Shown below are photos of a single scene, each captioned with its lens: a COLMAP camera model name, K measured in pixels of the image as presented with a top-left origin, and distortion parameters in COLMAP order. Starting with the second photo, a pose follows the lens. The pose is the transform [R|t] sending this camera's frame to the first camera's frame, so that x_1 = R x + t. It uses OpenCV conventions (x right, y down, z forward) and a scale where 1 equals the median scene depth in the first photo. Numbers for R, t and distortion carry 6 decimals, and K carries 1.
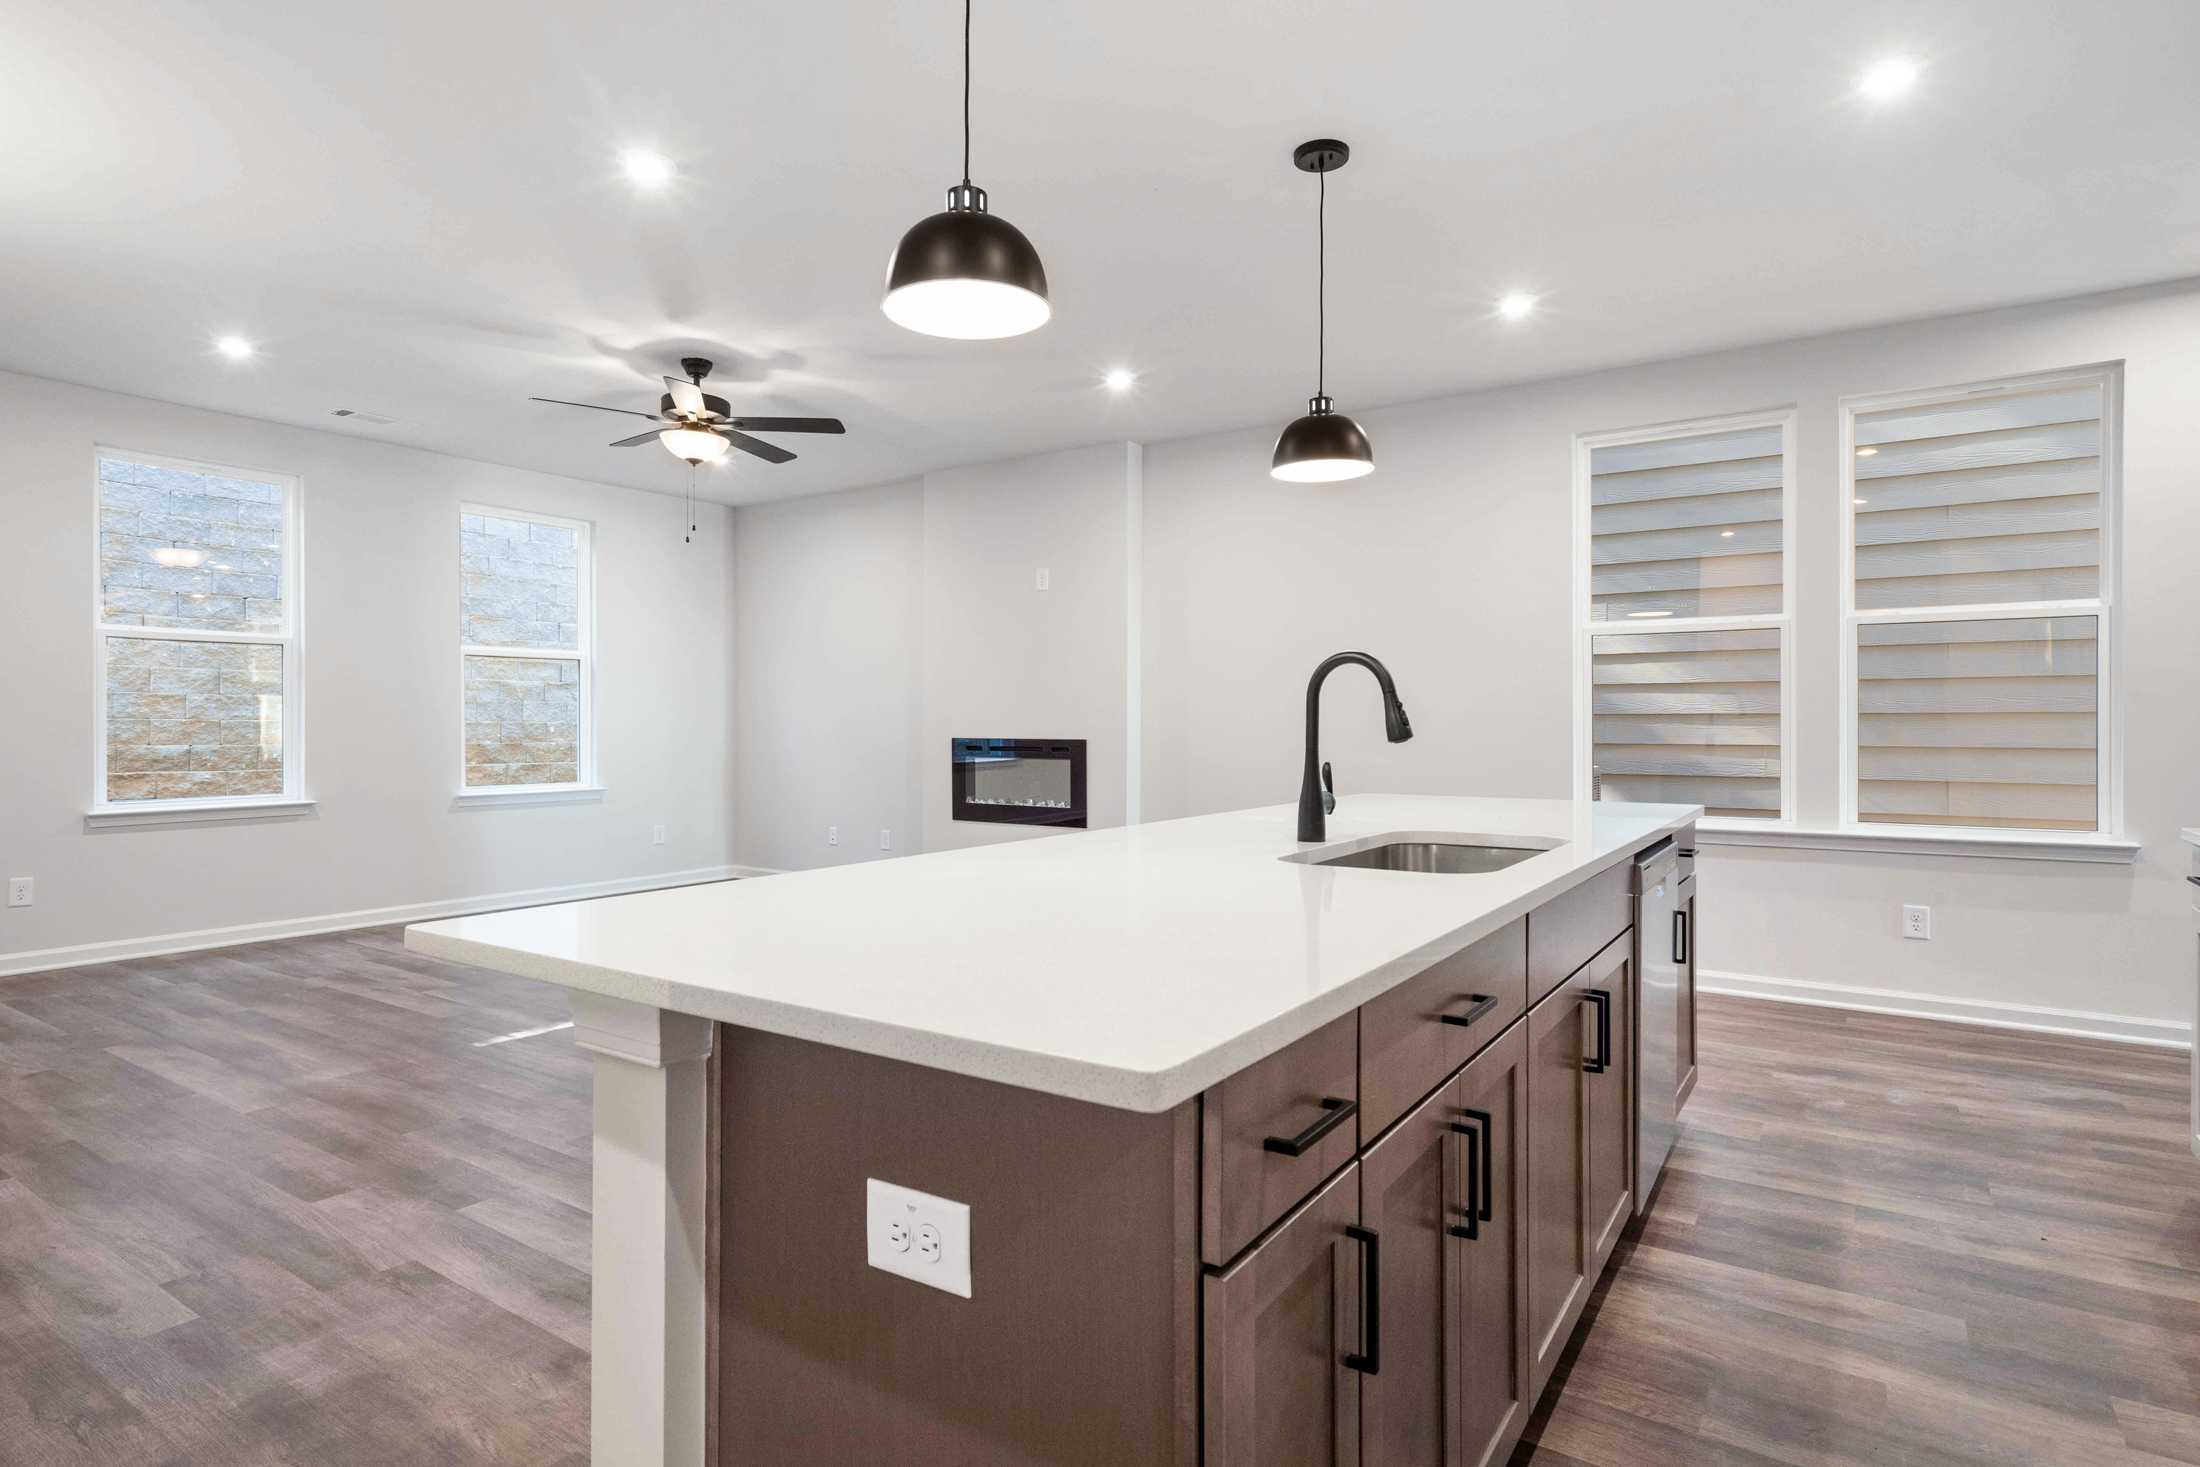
lens RADIAL K [[1142.1, 0, 1104.2], [0, 1142.1, 722.4], [0, 0, 1]] dist [0.003696, 0.001520]
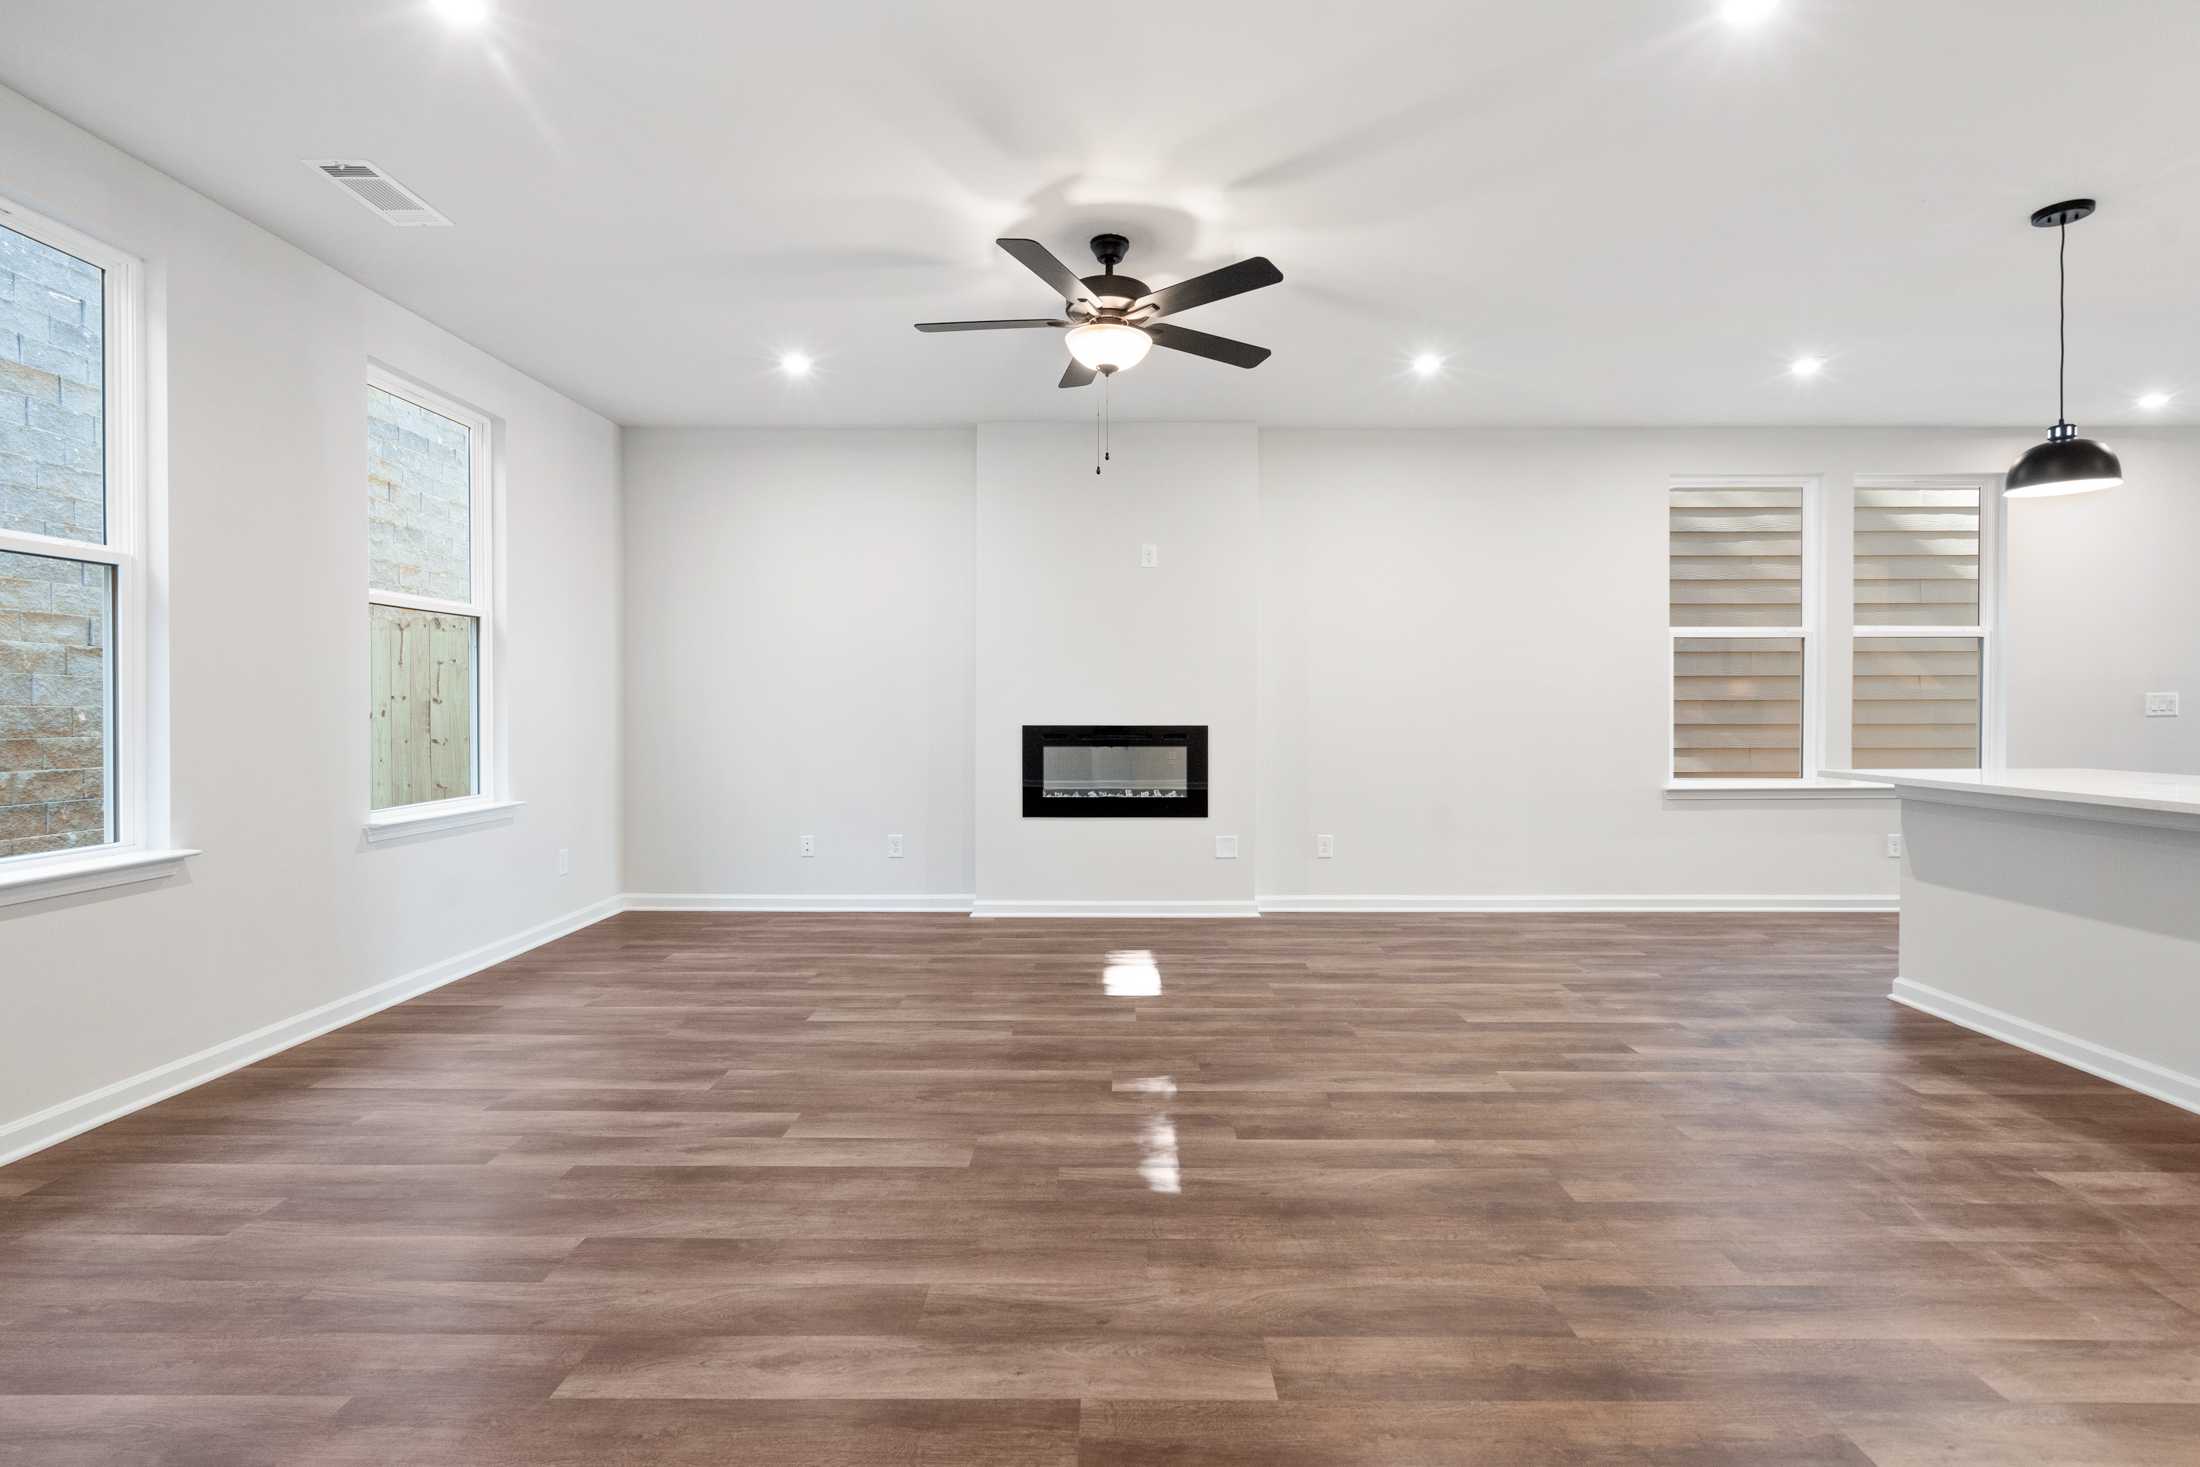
lens RADIAL K [[1031.2, 0, 1108.3], [0, 1031.2, 710.8], [0, 0, 1]] dist [-0.000549, -0.001326]
pose [[0.834010, -0.002946, 0.551742, -0.918988], [0.000054, 0.999986, 0.005257, -0.002427], [-0.551749, -0.004354, 0.833999, 0.517503]]
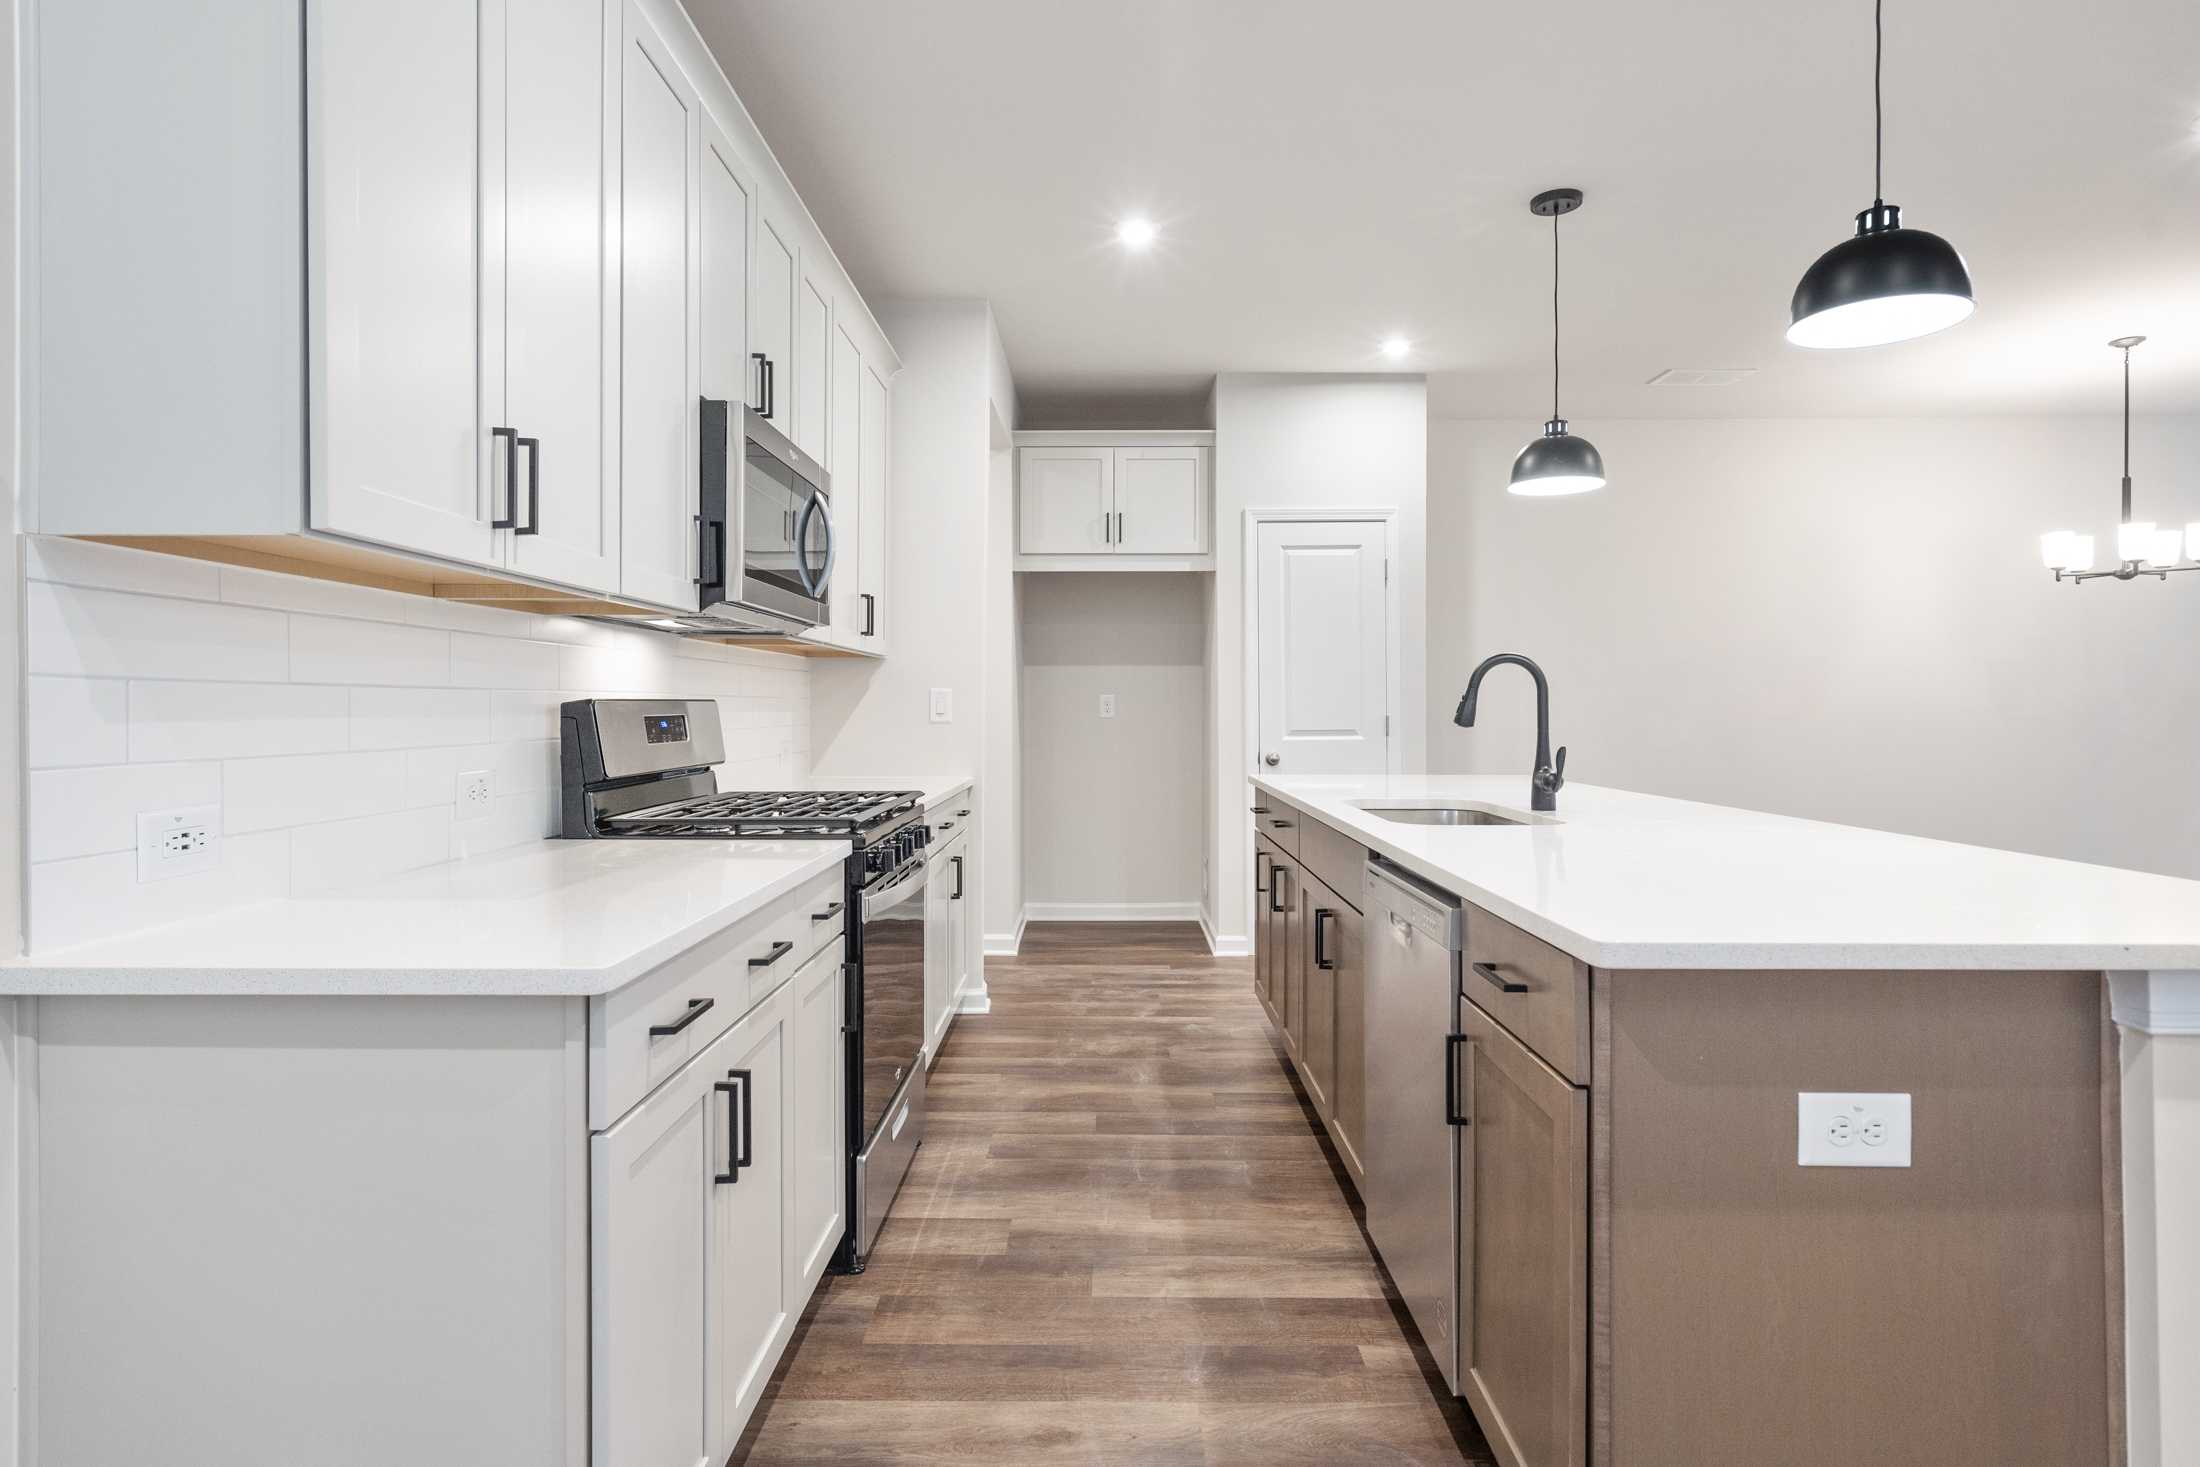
lens RADIAL K [[1142.1, 0, 1113.0], [0, 1142.1, 713.8], [0, 0, 1]] dist [0.003696, 0.001520]
pose [[-0.829764, 0.002749, -0.558107, 0.709586], [0.000967, 0.999993, 0.003488, -0.000328], [0.558113, 0.002355, -0.829761, 1.010665]]
